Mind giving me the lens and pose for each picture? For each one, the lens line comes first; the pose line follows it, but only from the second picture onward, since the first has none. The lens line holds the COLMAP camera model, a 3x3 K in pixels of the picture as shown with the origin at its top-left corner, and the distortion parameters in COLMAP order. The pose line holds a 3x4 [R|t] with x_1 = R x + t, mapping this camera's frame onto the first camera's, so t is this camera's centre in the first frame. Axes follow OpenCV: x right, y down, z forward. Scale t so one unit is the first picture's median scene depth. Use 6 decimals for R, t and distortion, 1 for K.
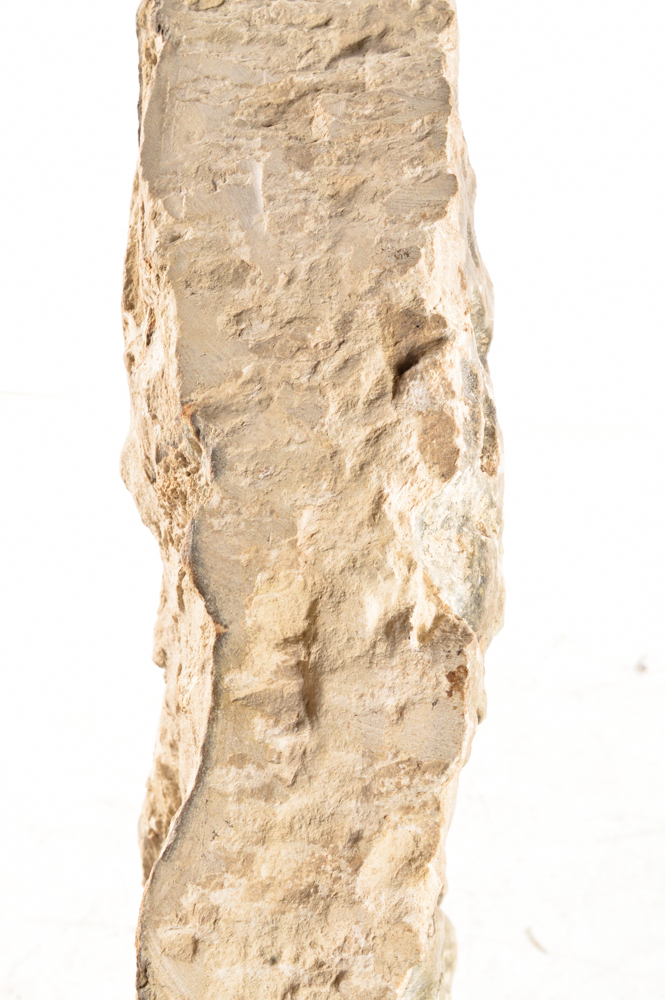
lens RADIAL K [[1797.6, 0, 333.1], [0, 1797.6, 503.5], [0, 0, 1]] dist [0.023626, 0.000000]
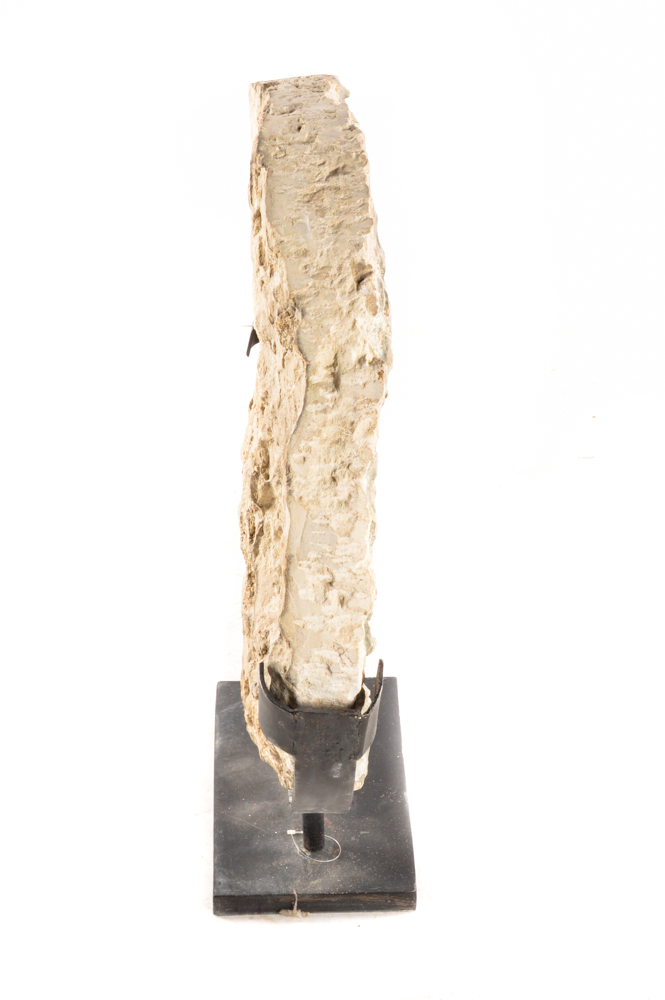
lens RADIAL K [[1797.6, 0, 333.2], [0, 1797.6, 497.0], [0, 0, 1]] dist [0.023626, 0.000000]
pose [[0.996341, -0.039583, 0.075753, -0.263166], [0.037302, 0.998814, 0.031282, 0.204181], [-0.076902, -0.028342, 0.996636, -2.176831]]
